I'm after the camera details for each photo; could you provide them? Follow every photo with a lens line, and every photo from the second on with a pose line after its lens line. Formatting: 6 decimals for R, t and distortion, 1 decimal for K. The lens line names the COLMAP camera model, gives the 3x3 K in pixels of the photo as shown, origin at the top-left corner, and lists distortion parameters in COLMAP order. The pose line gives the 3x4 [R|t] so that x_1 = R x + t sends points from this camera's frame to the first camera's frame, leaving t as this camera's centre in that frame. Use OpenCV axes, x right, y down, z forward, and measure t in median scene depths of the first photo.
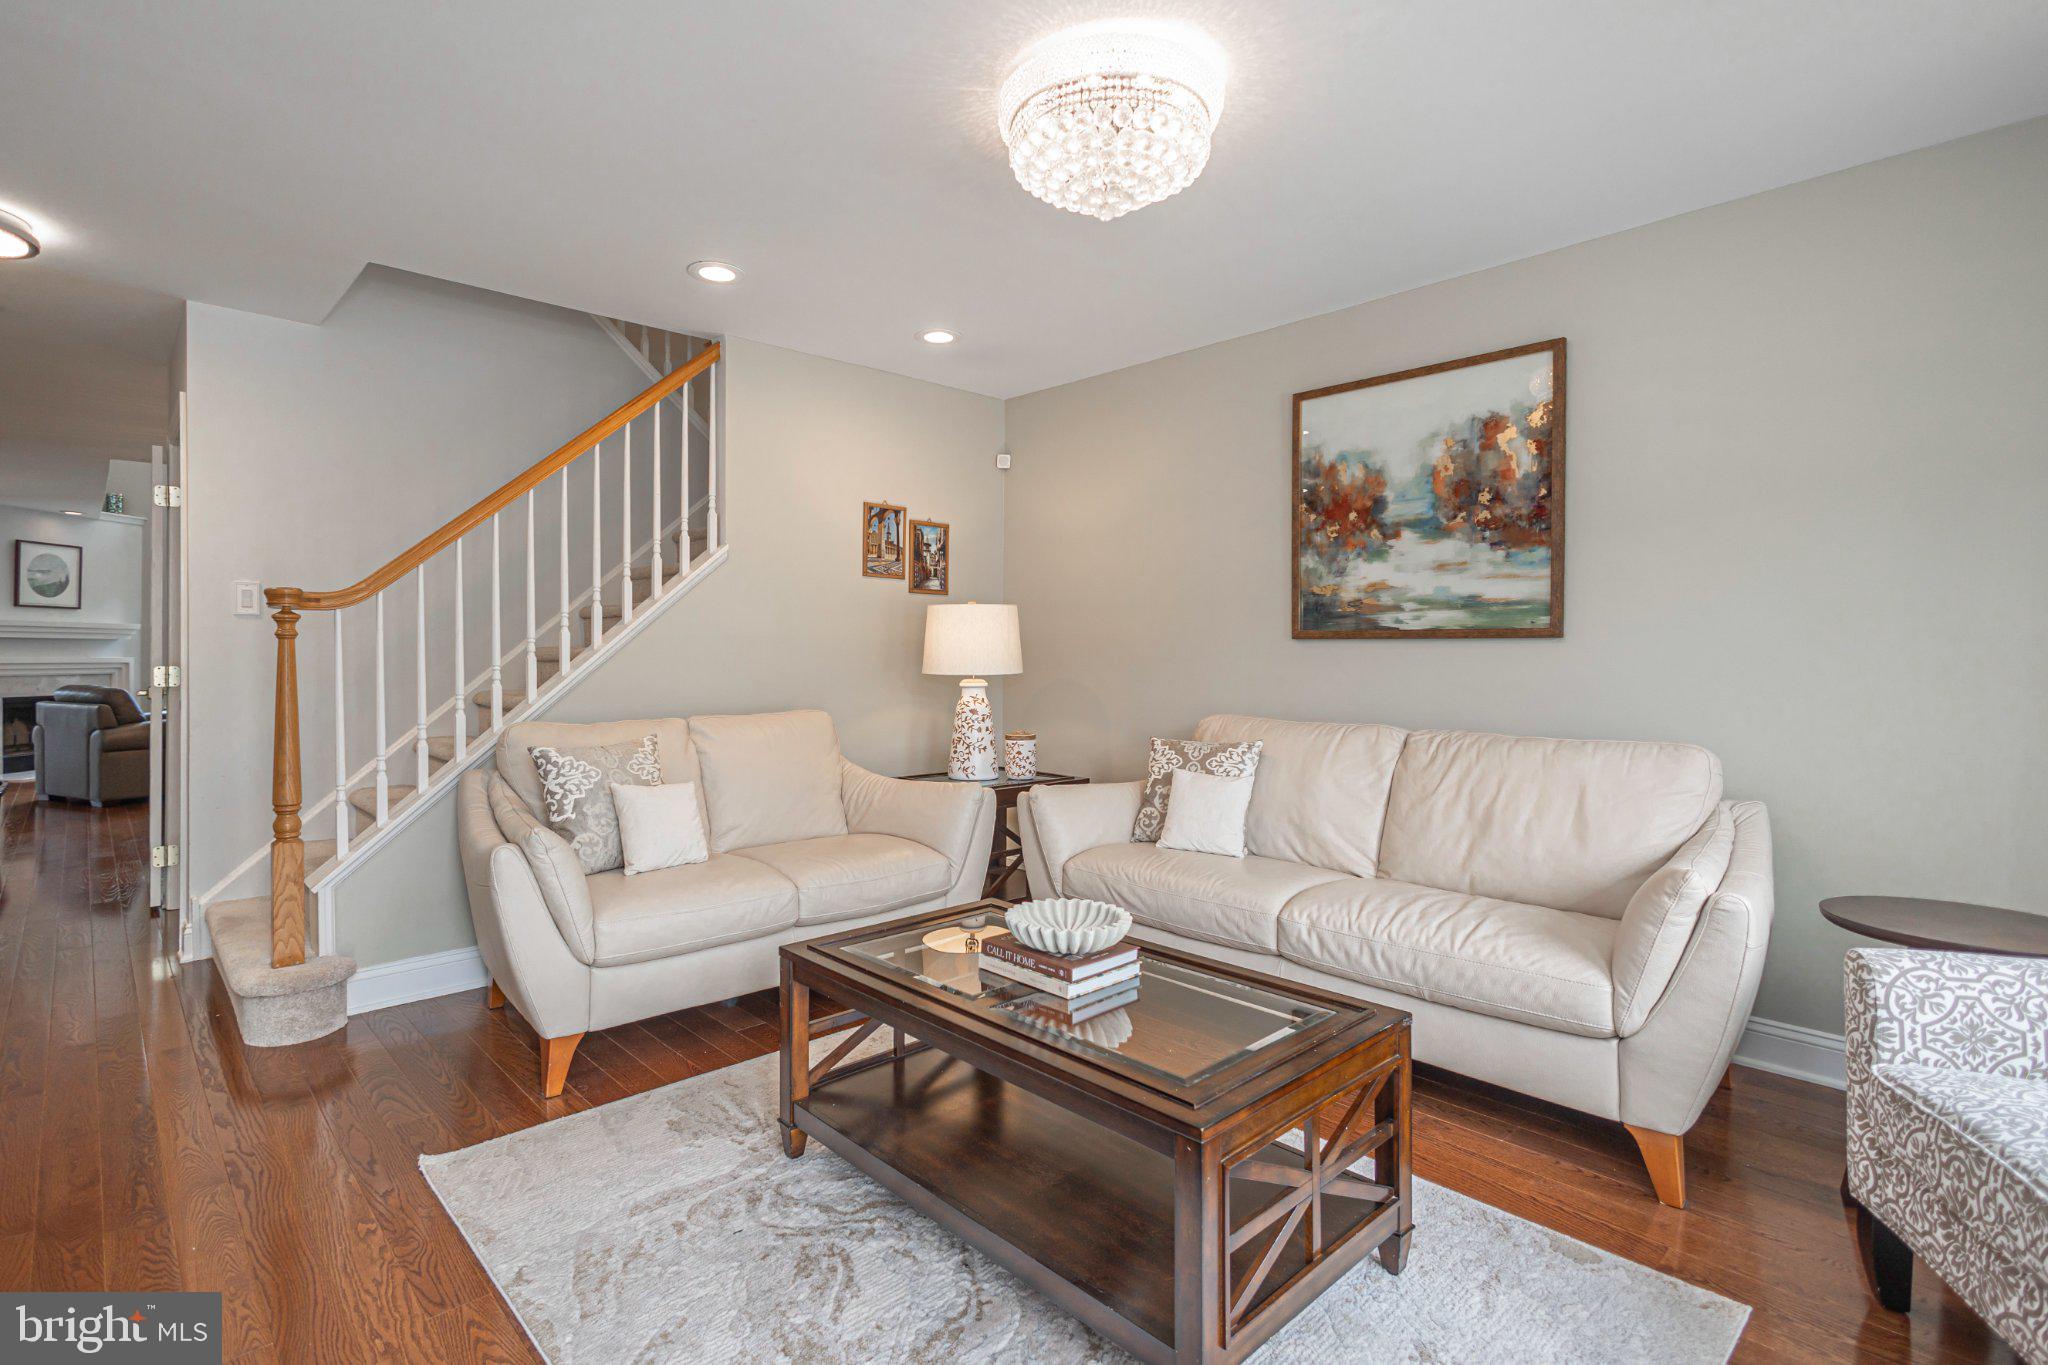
lens RADIAL K [[957.6, 0, 1000.0], [0, 957.6, 664.3], [0, 0, 1]] dist [0.010434, 0.000052]
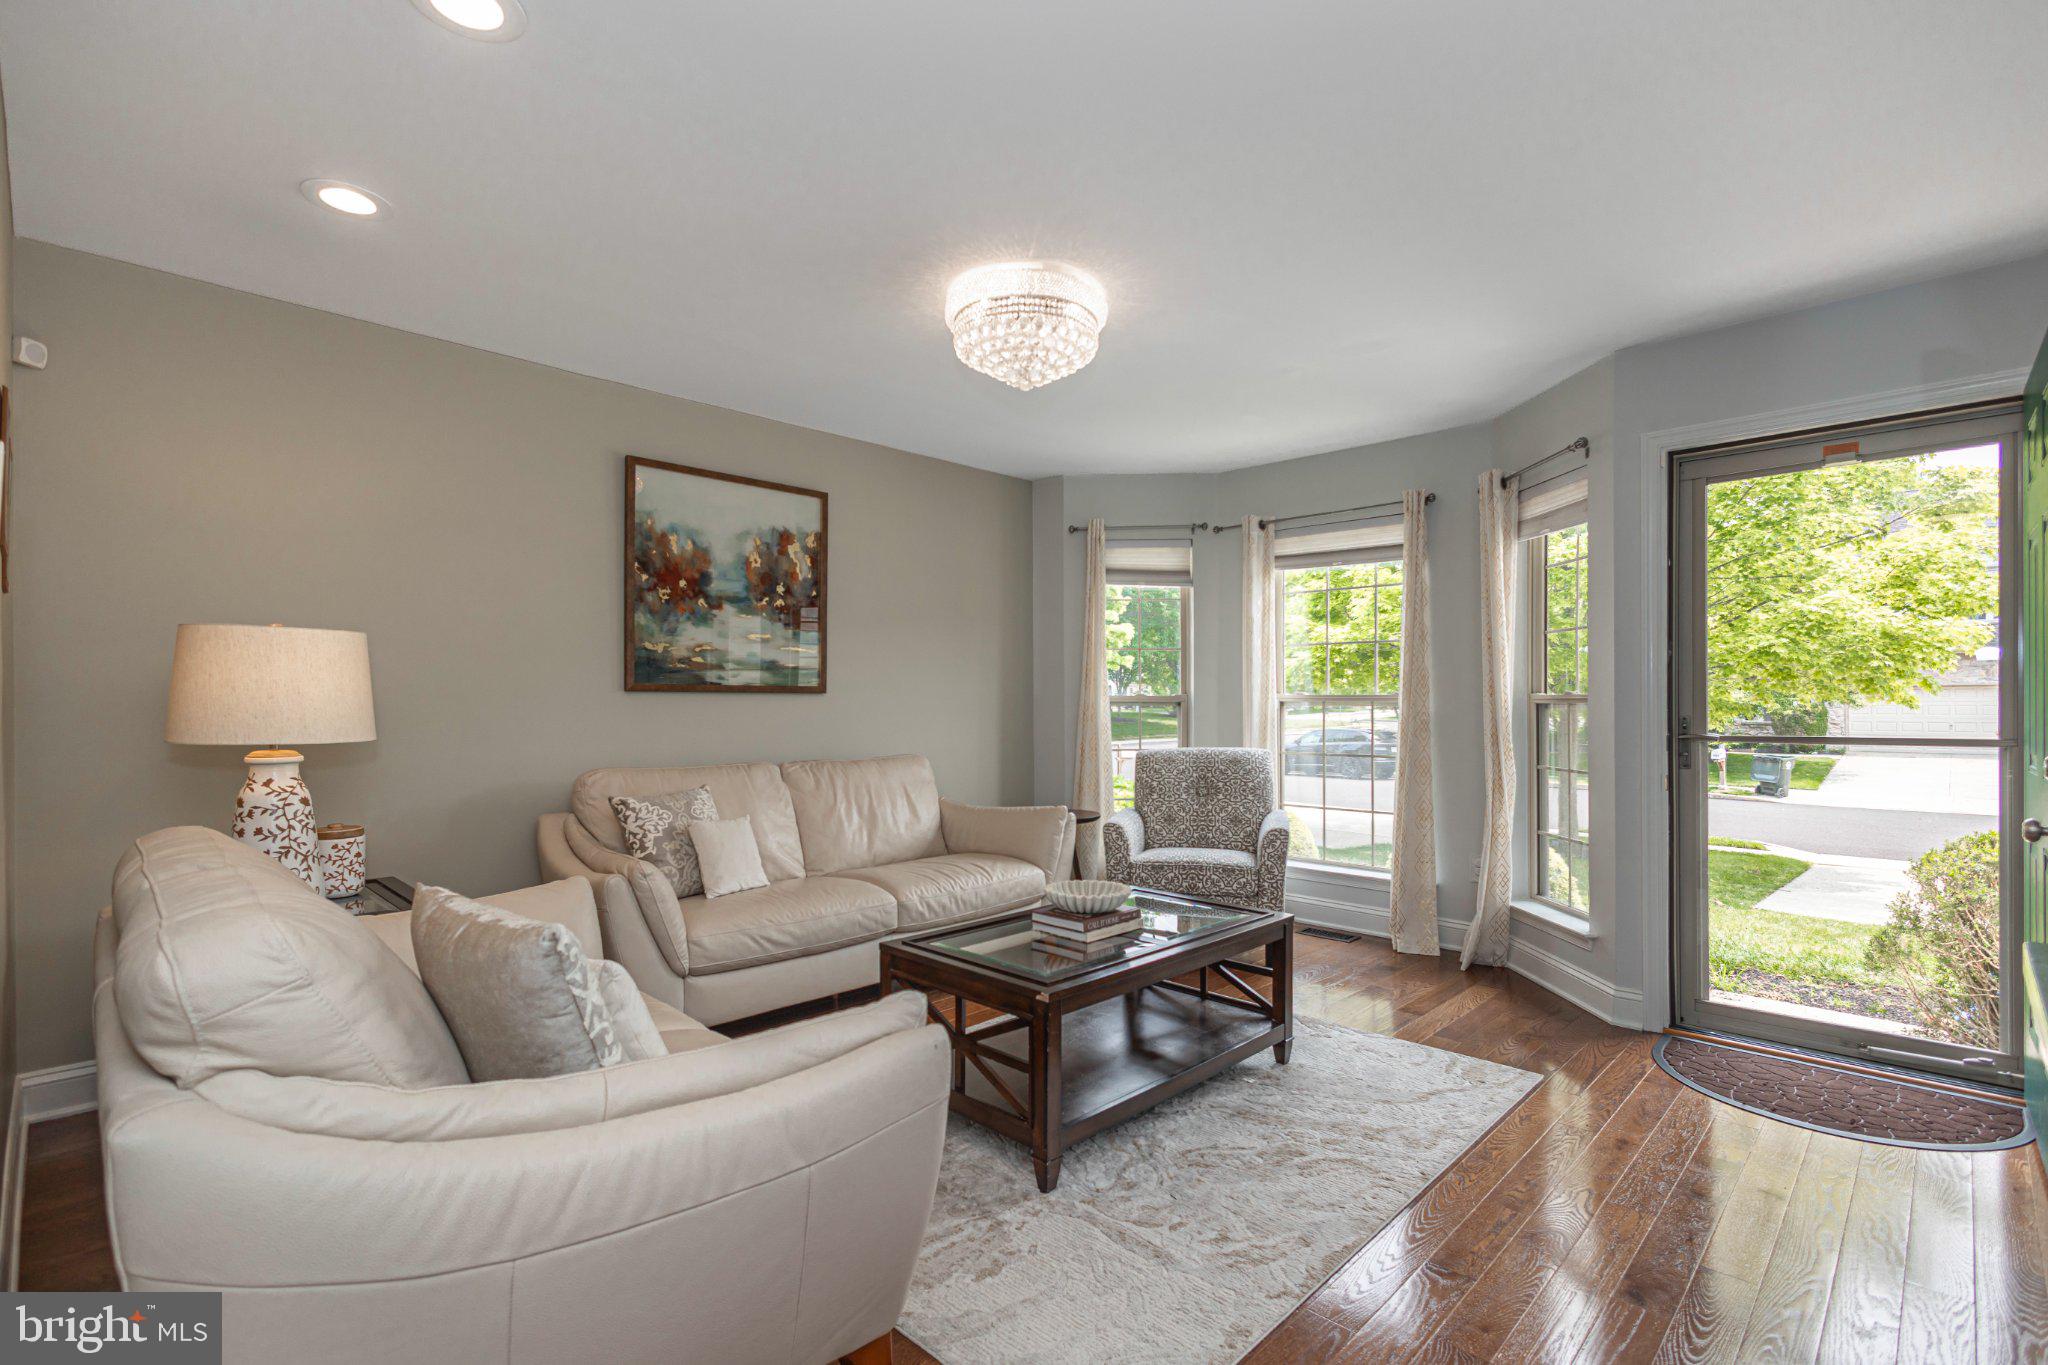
lens RADIAL K [[957.6, 0, 1007.3], [0, 957.6, 685.5], [0, 0, 1]] dist [0.010434, 0.000052]
pose [[-0.023916, 0.013440, 0.999624, -0.783484], [0.011320, 0.999849, -0.013172, -0.015249], [-0.999650, 0.011001, -0.024065, 0.656205]]
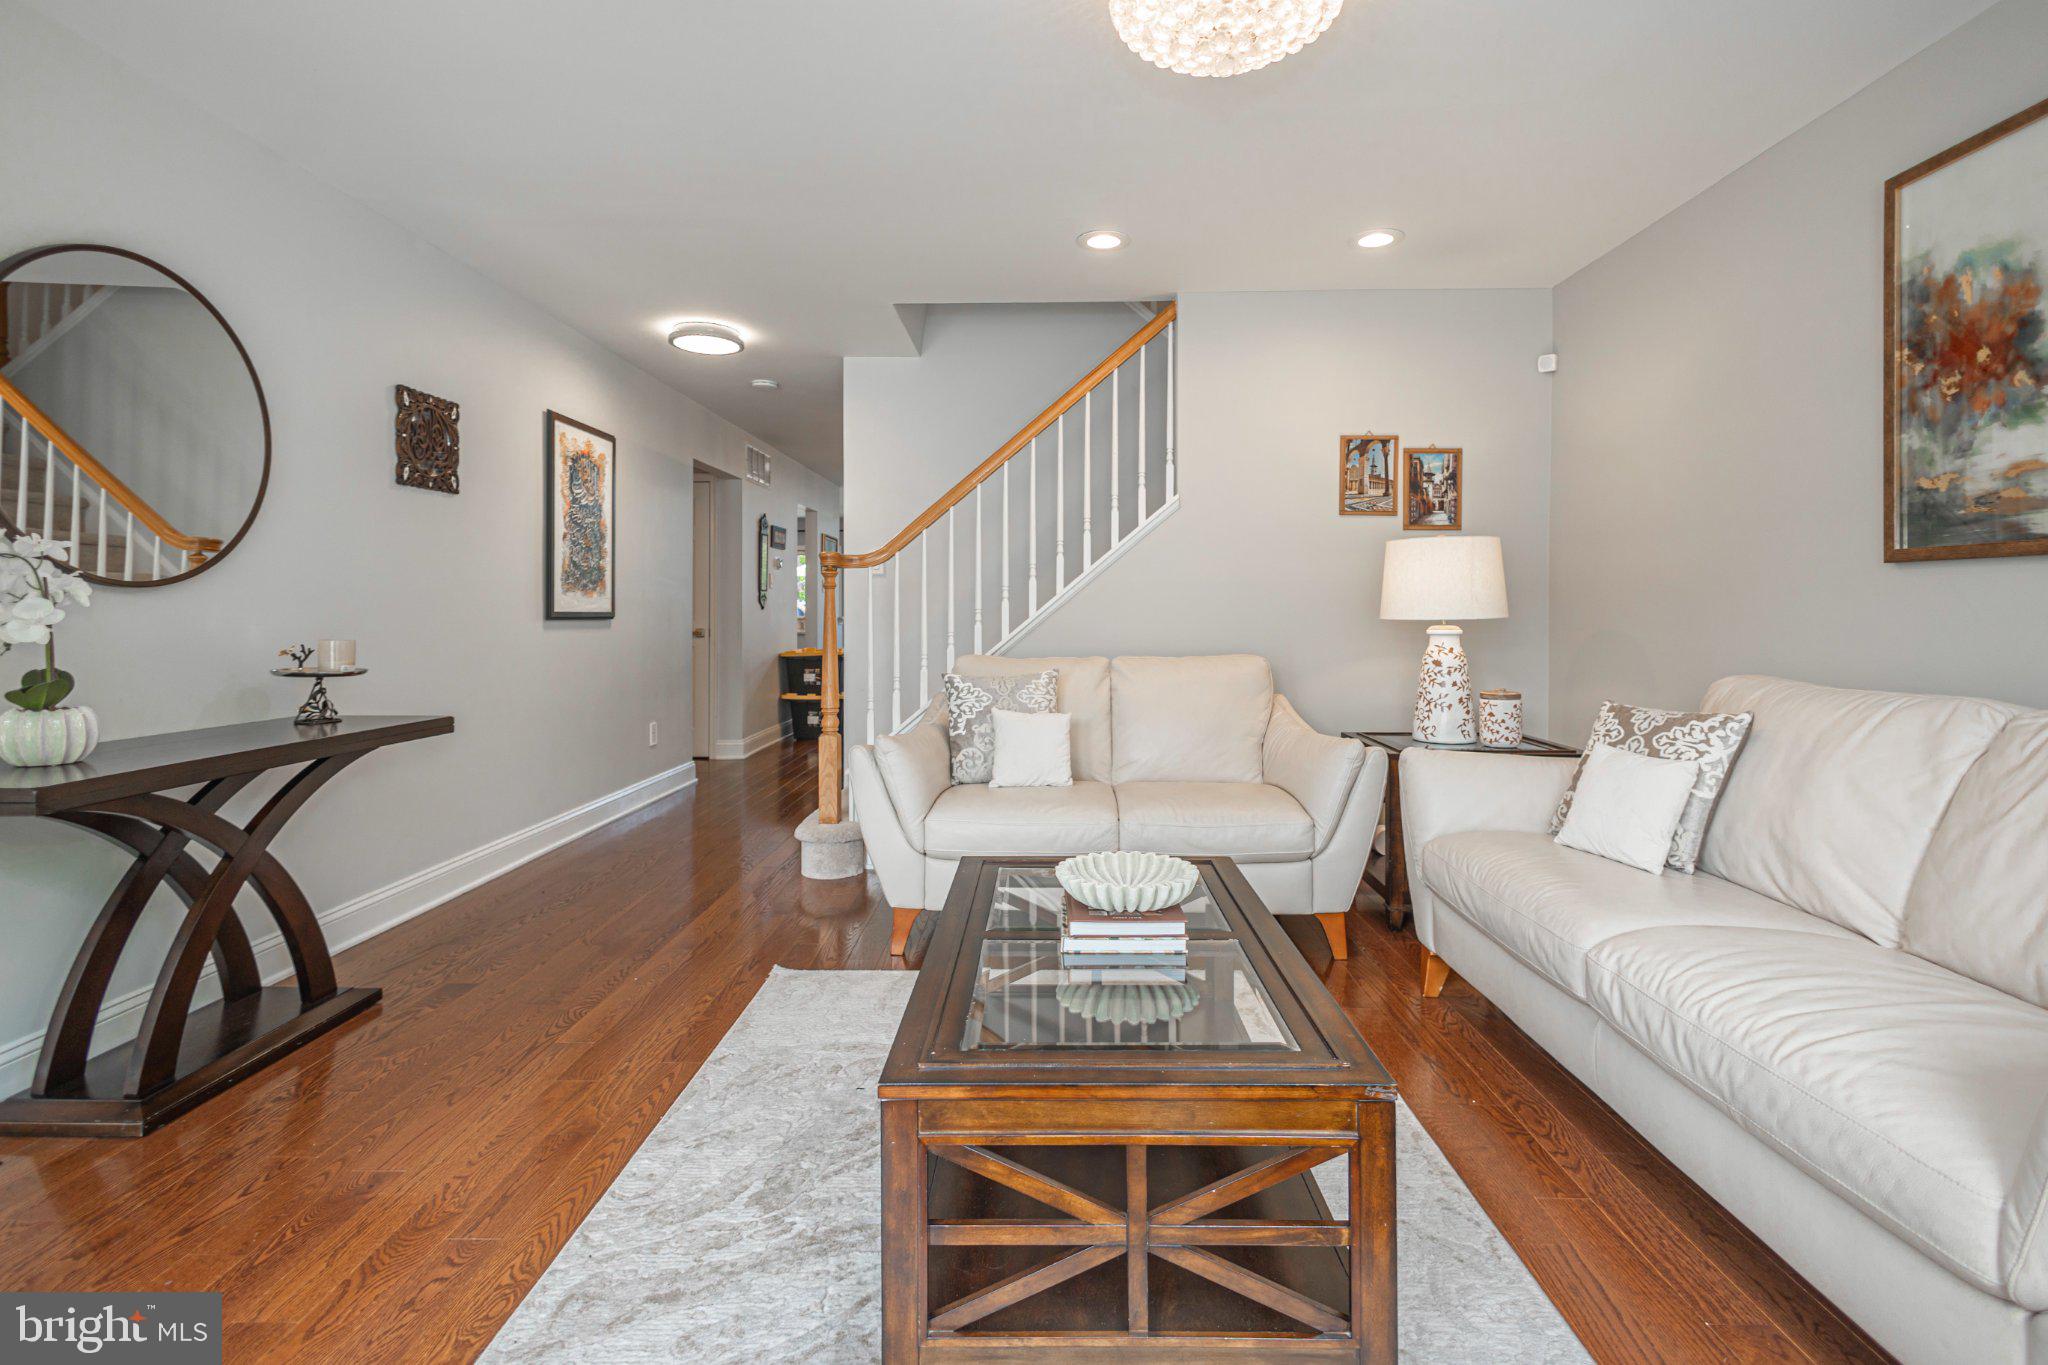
lens RADIAL K [[957.6, 0, 1065.3], [0, 957.6, 616.0], [0, 0, 1]] dist [0.010434, 0.000052]
pose [[0.738790, -0.002123, -0.673932, 0.356599], [-0.003091, 0.999974, -0.006539, 0.016187], [0.673929, 0.006914, 0.738764, 0.162311]]
